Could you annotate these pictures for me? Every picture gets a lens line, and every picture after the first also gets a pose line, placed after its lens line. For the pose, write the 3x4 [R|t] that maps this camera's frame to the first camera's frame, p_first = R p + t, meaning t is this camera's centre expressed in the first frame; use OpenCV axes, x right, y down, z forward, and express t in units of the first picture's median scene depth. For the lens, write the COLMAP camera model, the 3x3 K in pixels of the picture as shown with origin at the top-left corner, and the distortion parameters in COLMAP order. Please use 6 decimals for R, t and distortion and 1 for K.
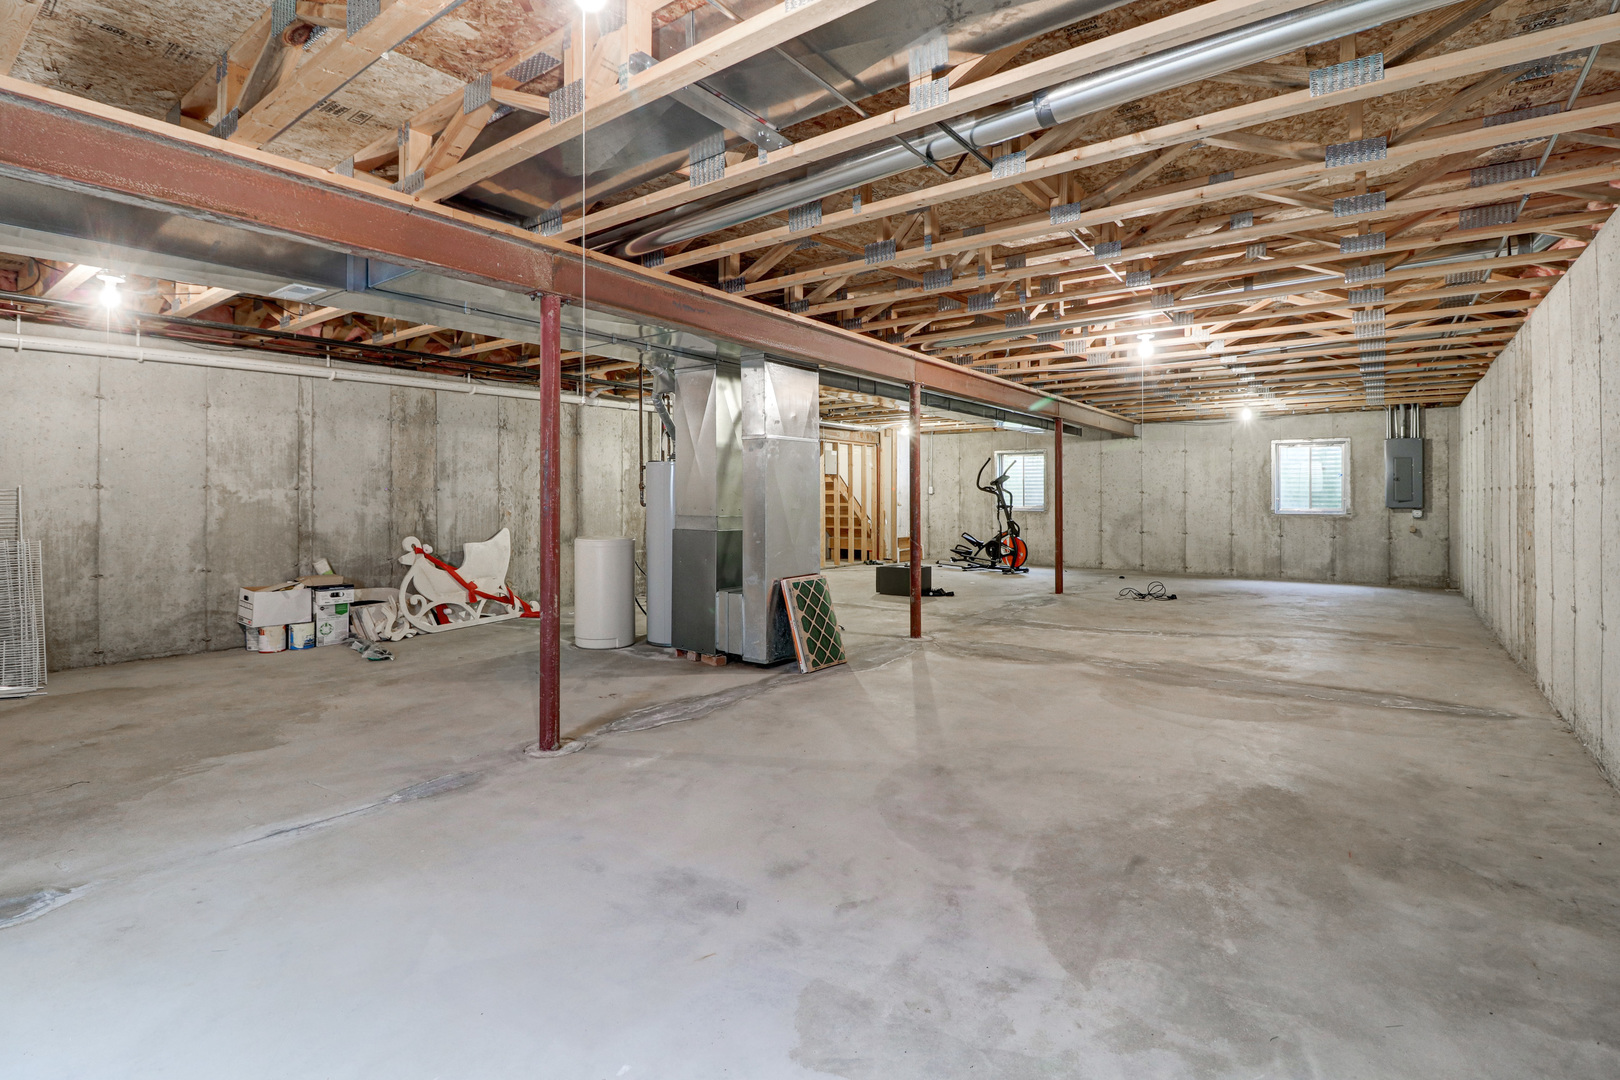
lens RADIAL K [[759.1, 0, 804.6], [0, 759.1, 525.5], [0, 0, 1]] dist [0.001838, -0.013847]
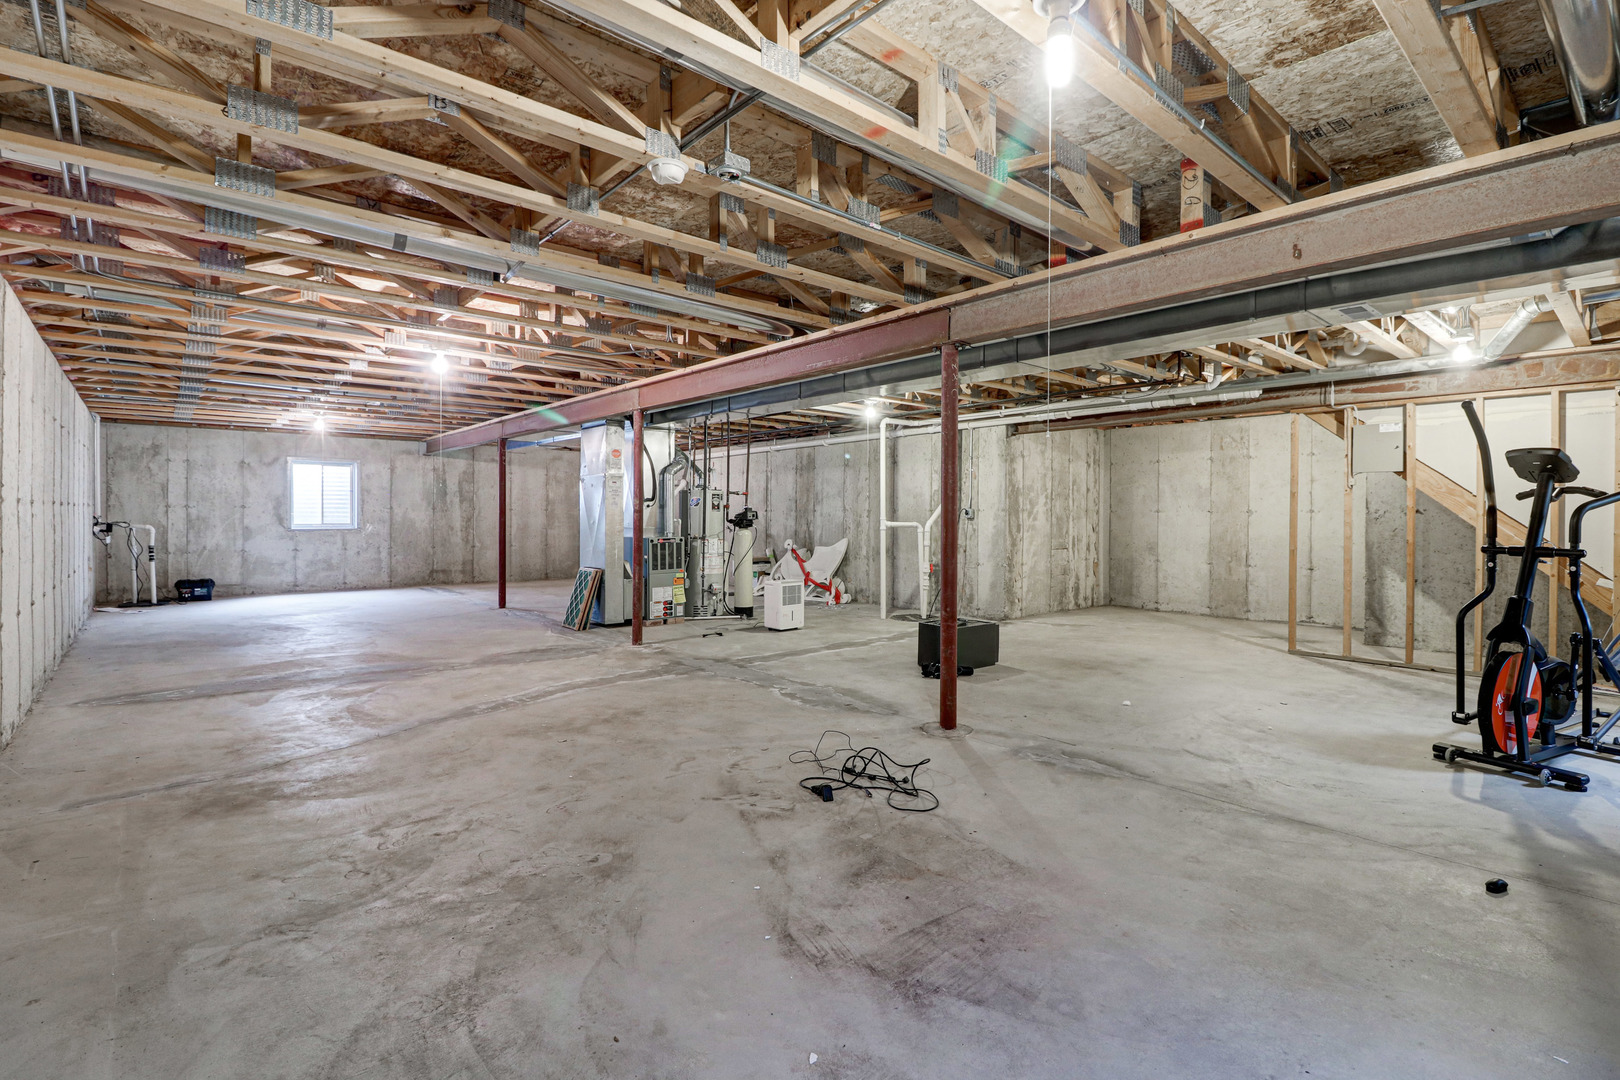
lens RADIAL K [[759.1, 0, 804.6], [0, 759.1, 525.5], [0, 0, 1]] dist [0.001838, -0.013847]
pose [[-0.203050, 0.009486, -0.979122, 1.053269], [-0.041218, 0.998984, 0.018226, -0.045272], [0.978300, 0.044058, -0.202453, 1.312612]]
